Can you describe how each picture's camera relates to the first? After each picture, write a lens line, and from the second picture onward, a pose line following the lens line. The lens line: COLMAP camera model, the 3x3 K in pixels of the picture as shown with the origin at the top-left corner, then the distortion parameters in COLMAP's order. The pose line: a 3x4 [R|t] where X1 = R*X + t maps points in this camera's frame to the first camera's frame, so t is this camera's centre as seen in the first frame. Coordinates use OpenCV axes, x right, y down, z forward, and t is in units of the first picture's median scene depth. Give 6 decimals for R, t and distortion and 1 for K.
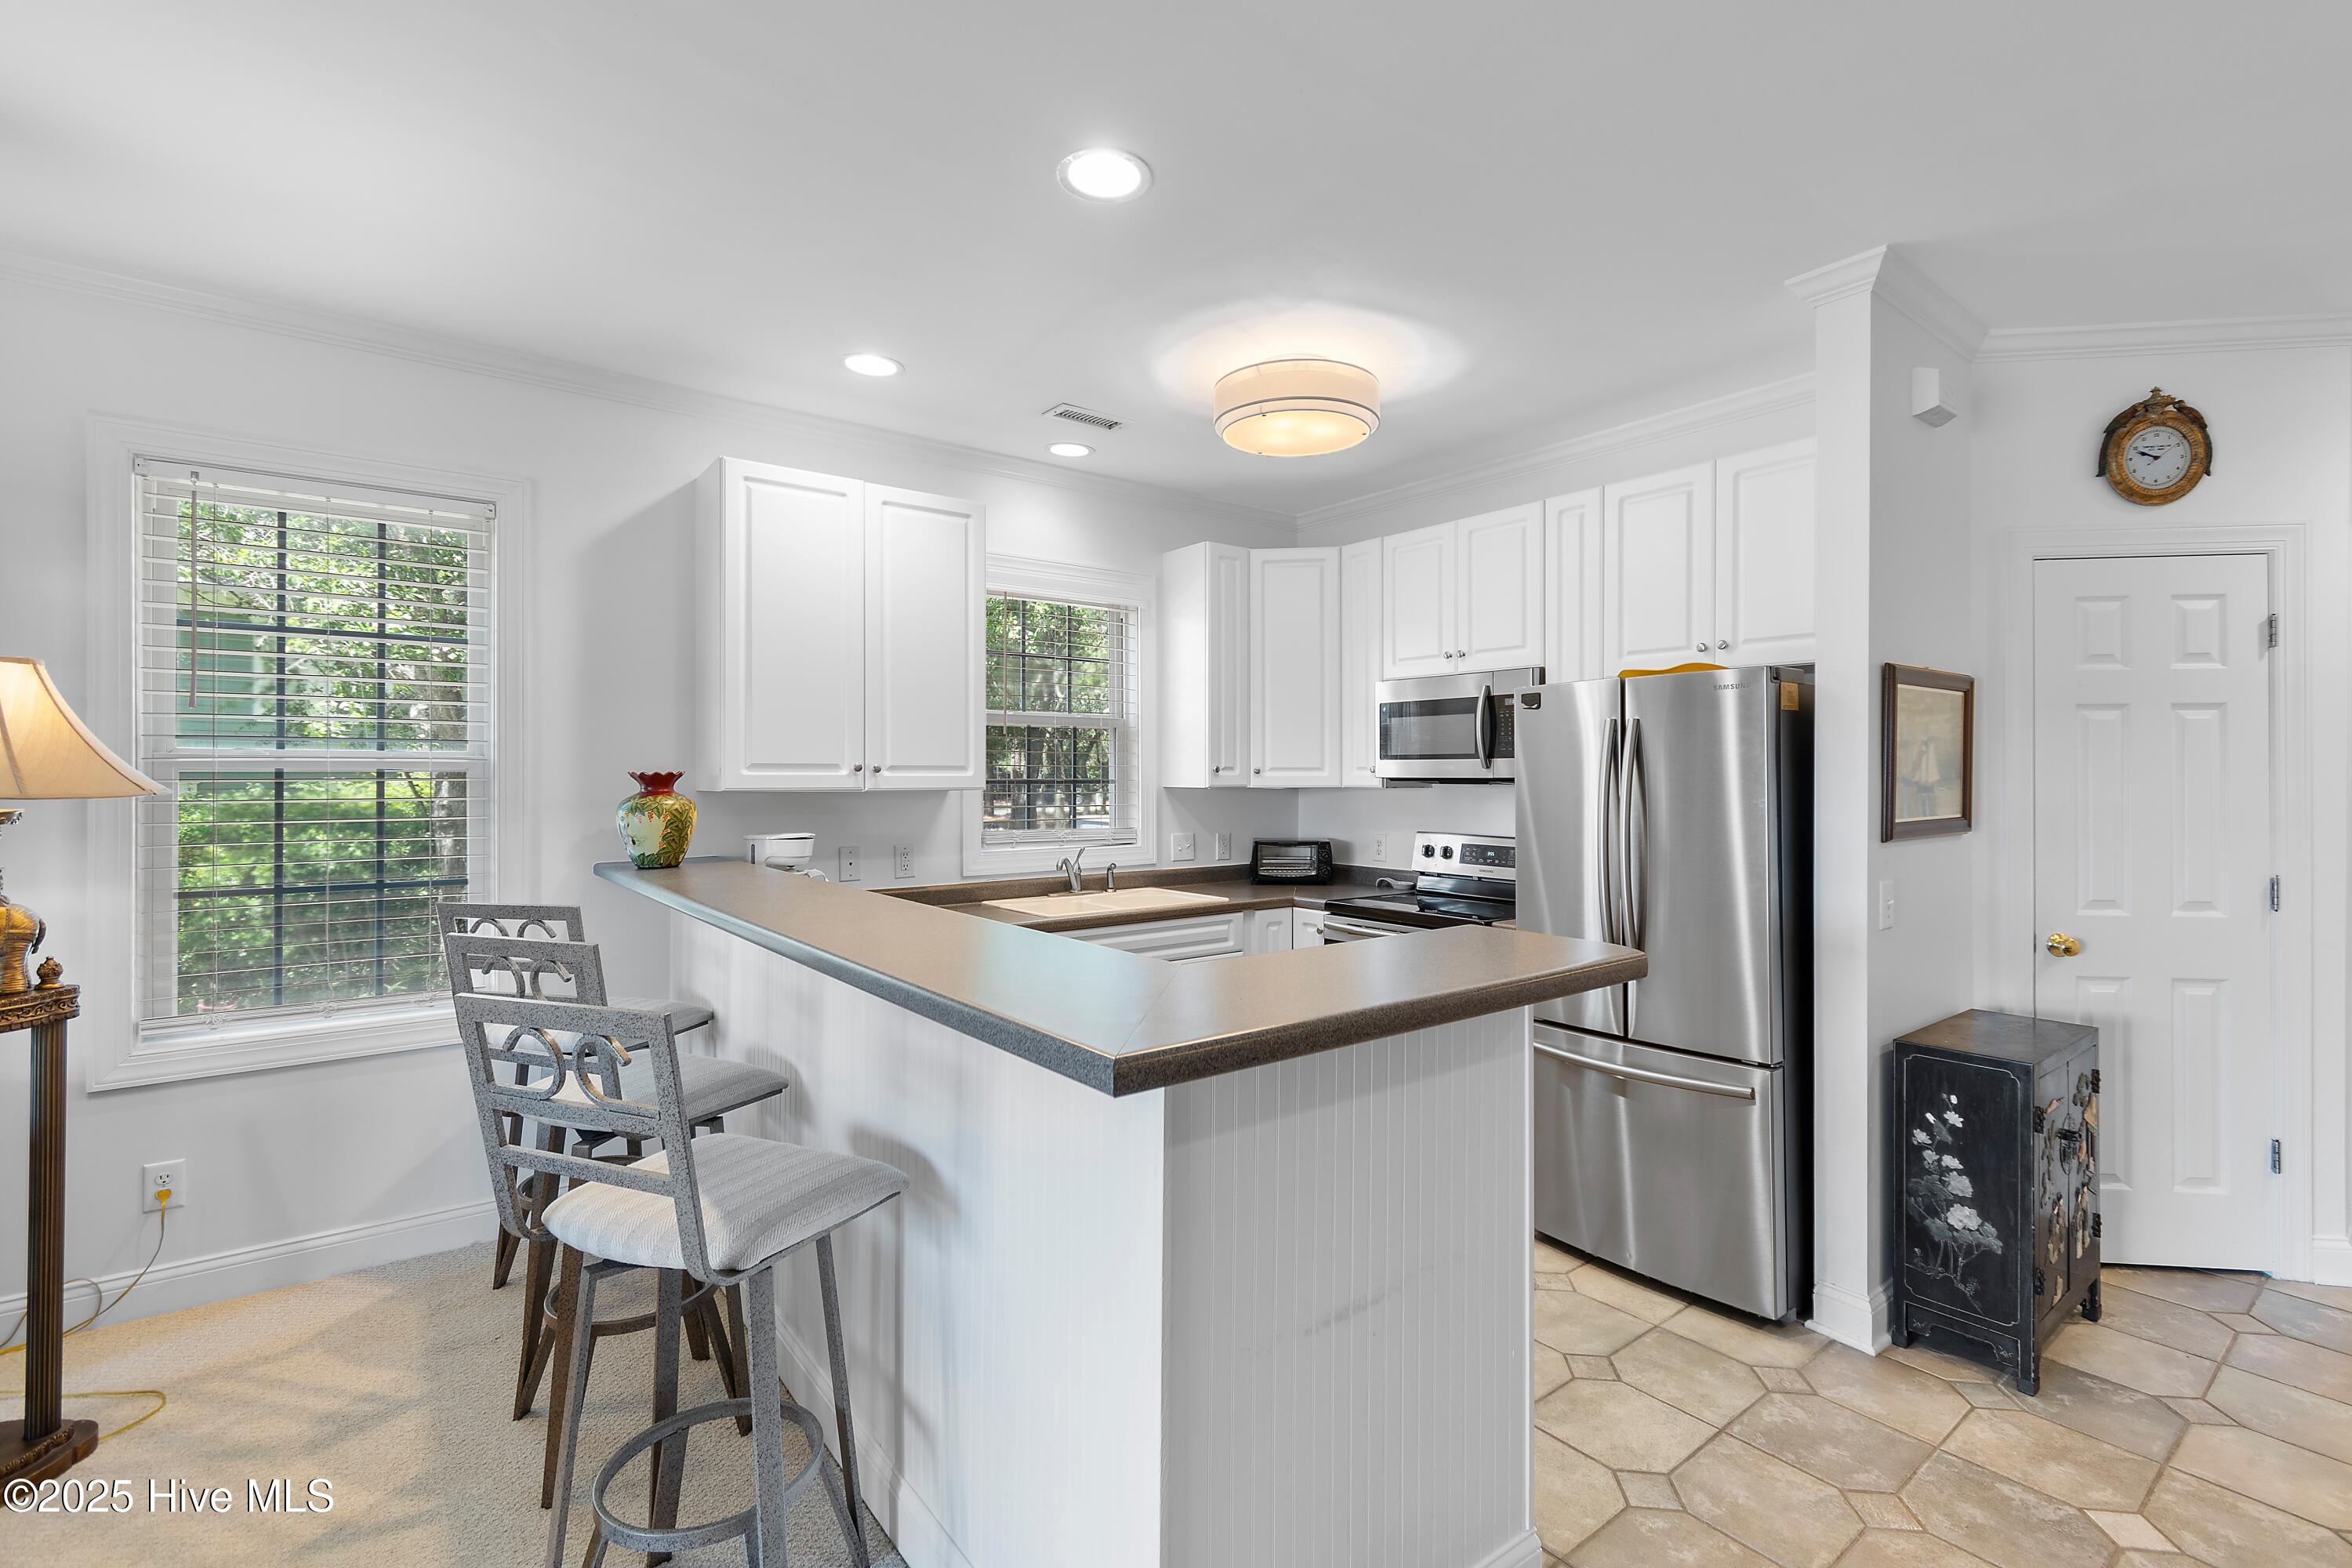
lens RADIAL K [[1039.7, 0, 1193.5], [0, 1039.7, 779.7], [0, 0, 1]] dist [0.001388, 0.000161]
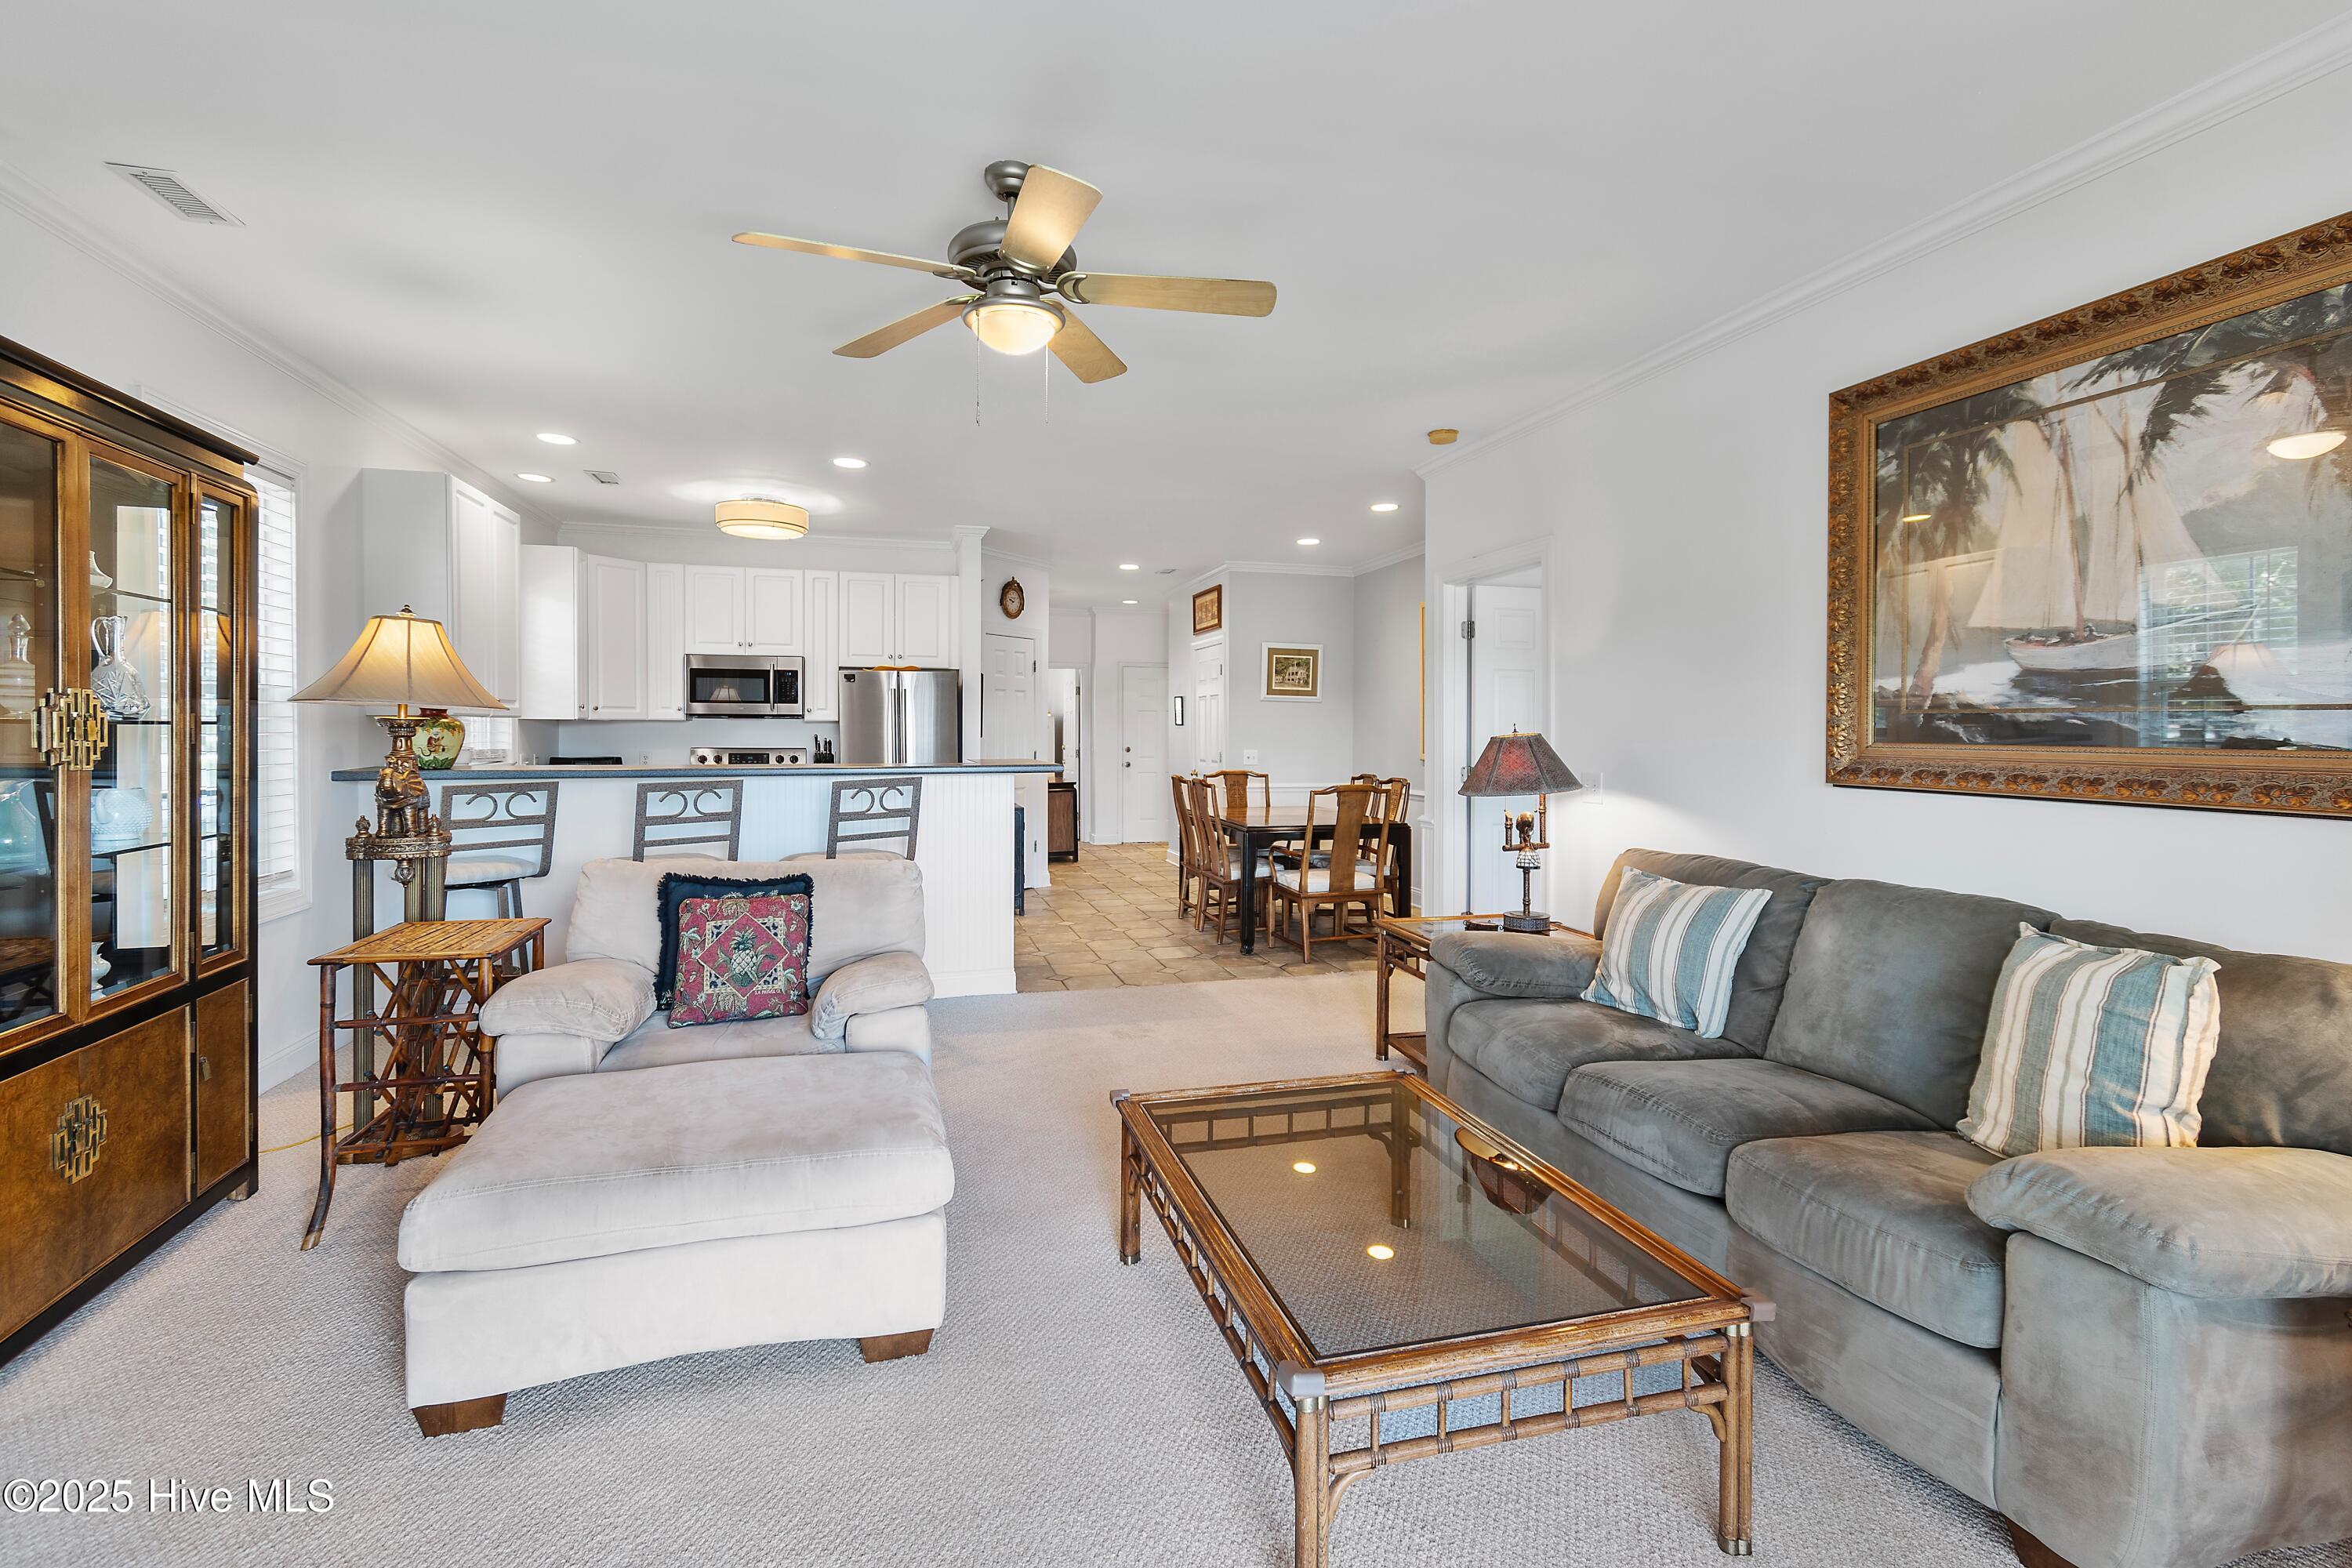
lens RADIAL K [[1051.8, 0, 1183.9], [0, 1051.8, 748.2], [0, 0, 1]] dist [0.002782, -0.000550]
pose [[0.372747, -0.016341, 0.927789, -1.082521], [-0.000967, 0.999838, 0.017999, 0.022443], [-0.927932, -0.007606, 0.372671, -0.339031]]
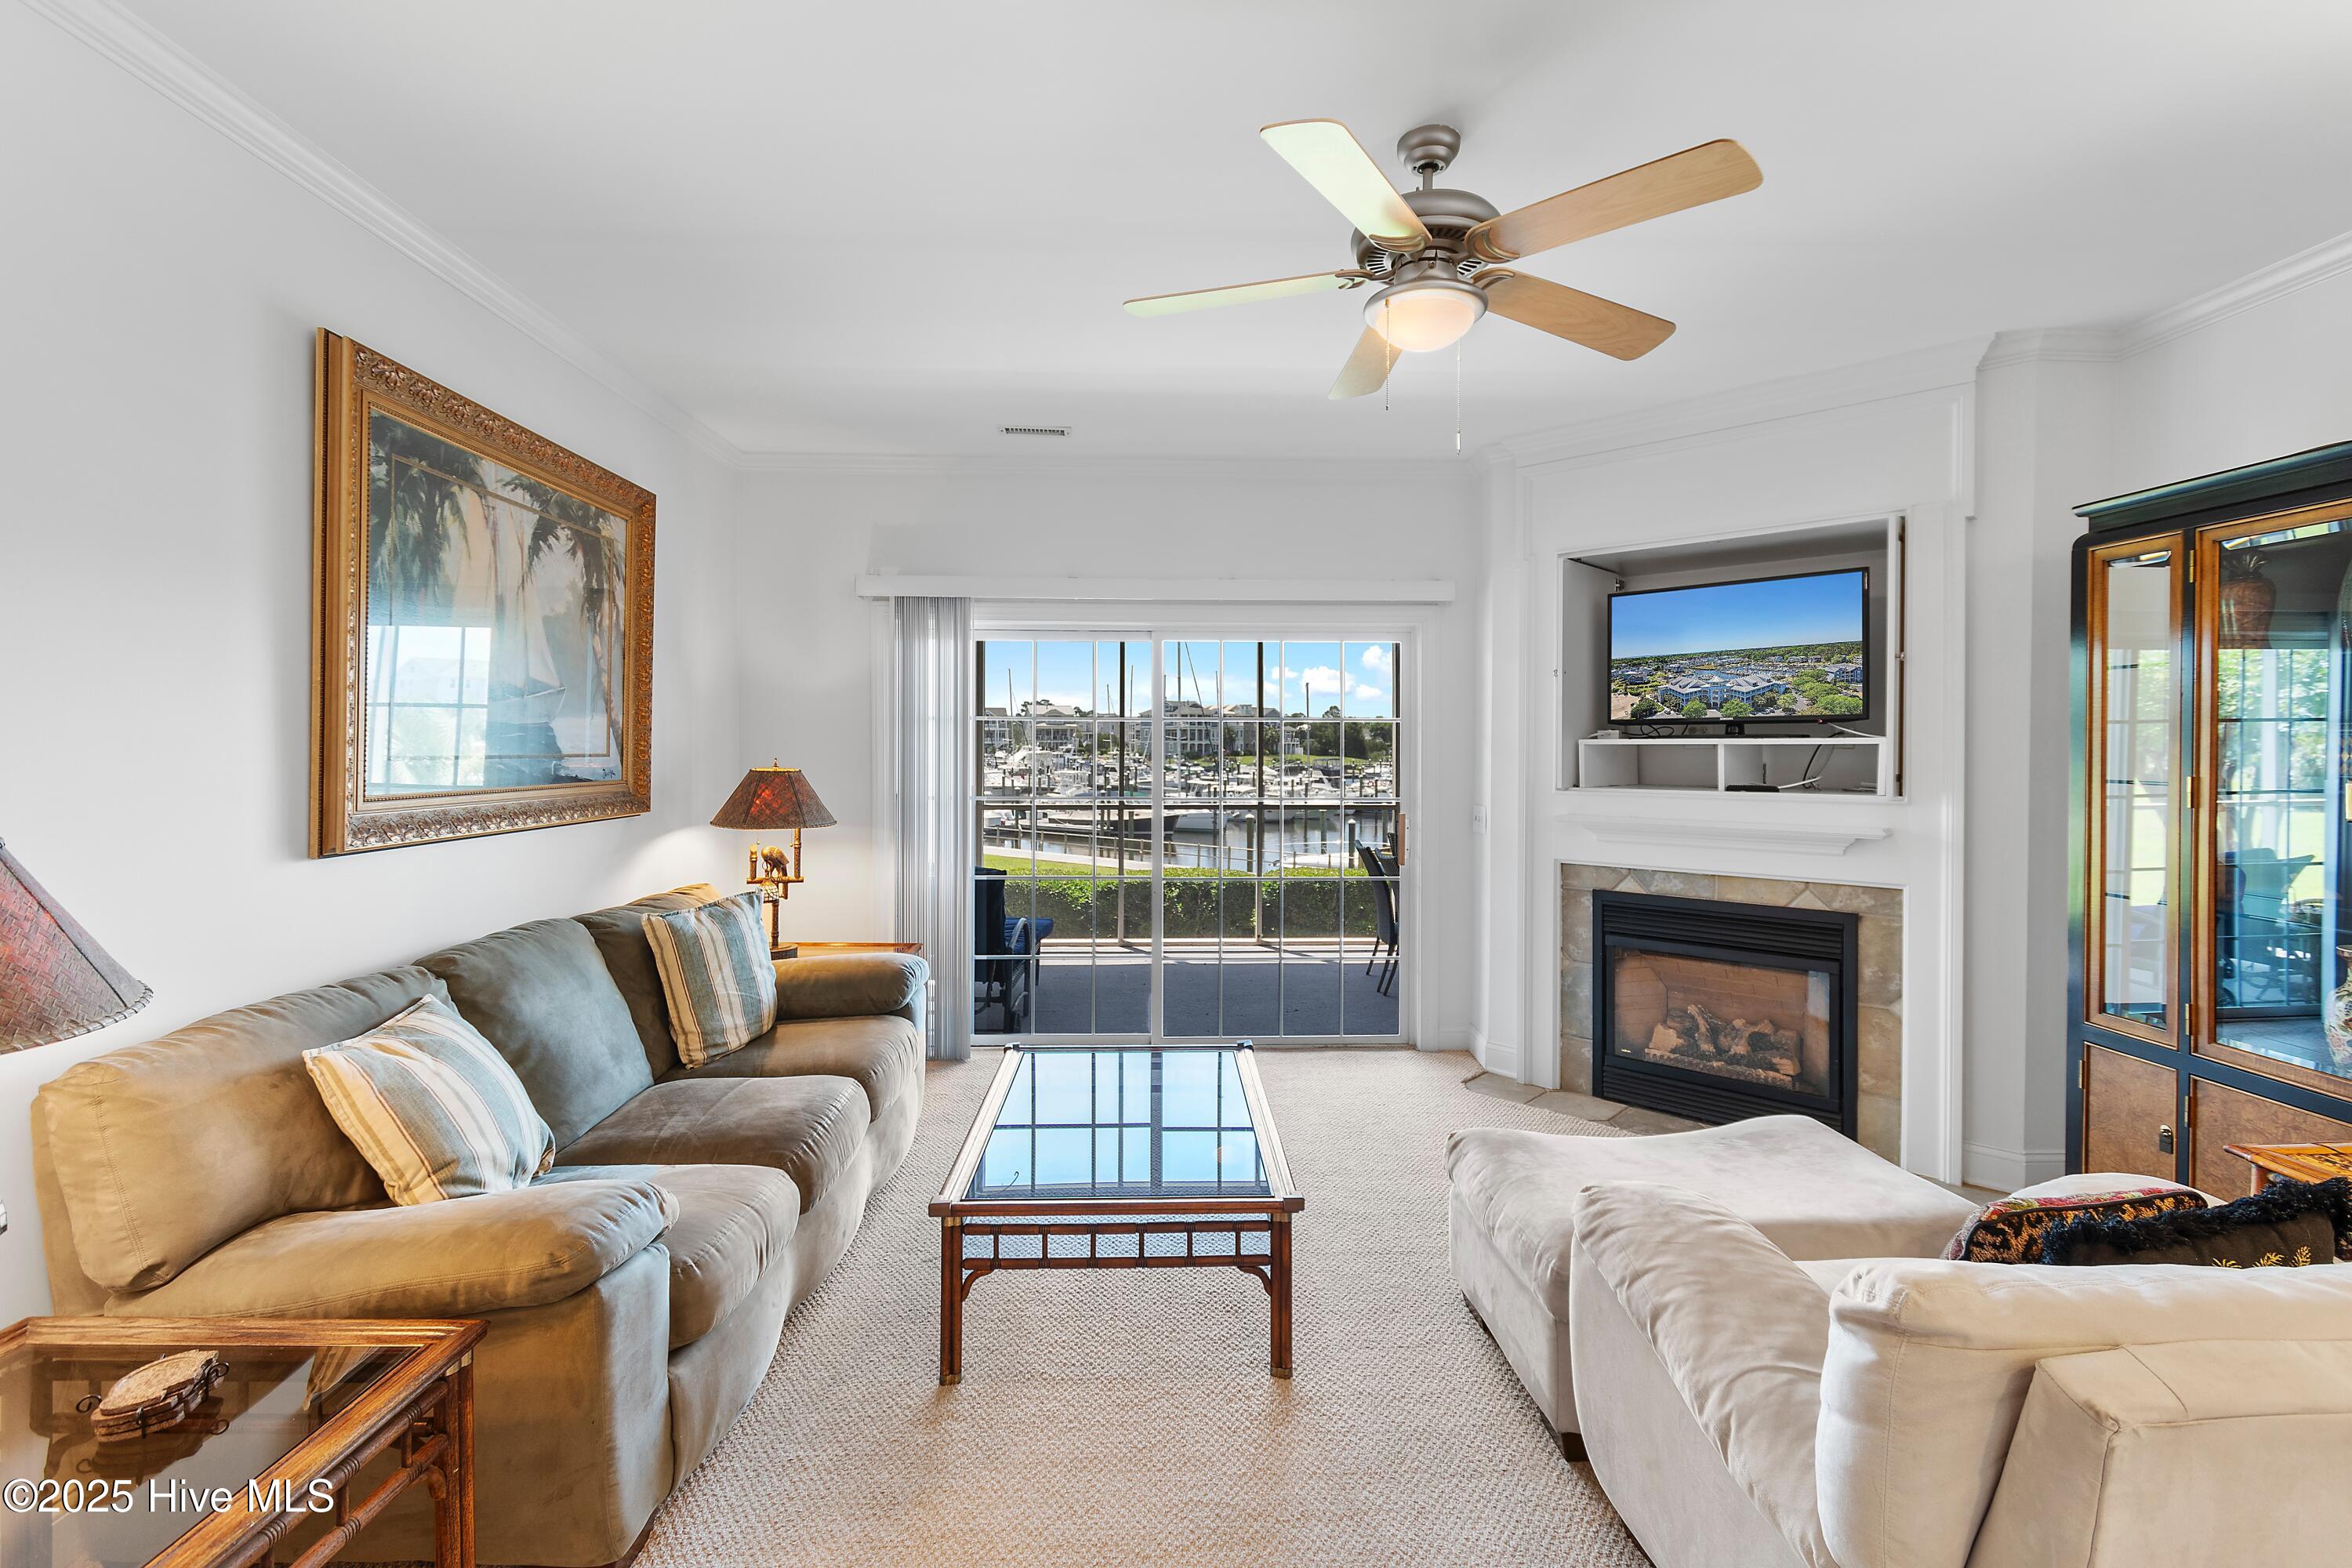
lens RADIAL K [[1051.8, 0, 1183.9], [0, 1051.8, 748.2], [0, 0, 1]] dist [0.002782, -0.000550]
pose [[-0.582982, 0.001208, -0.812484, -0.035886], [-0.006662, 0.999958, 0.006267, -0.002009], [0.812457, 0.009066, -0.582950, 0.201679]]
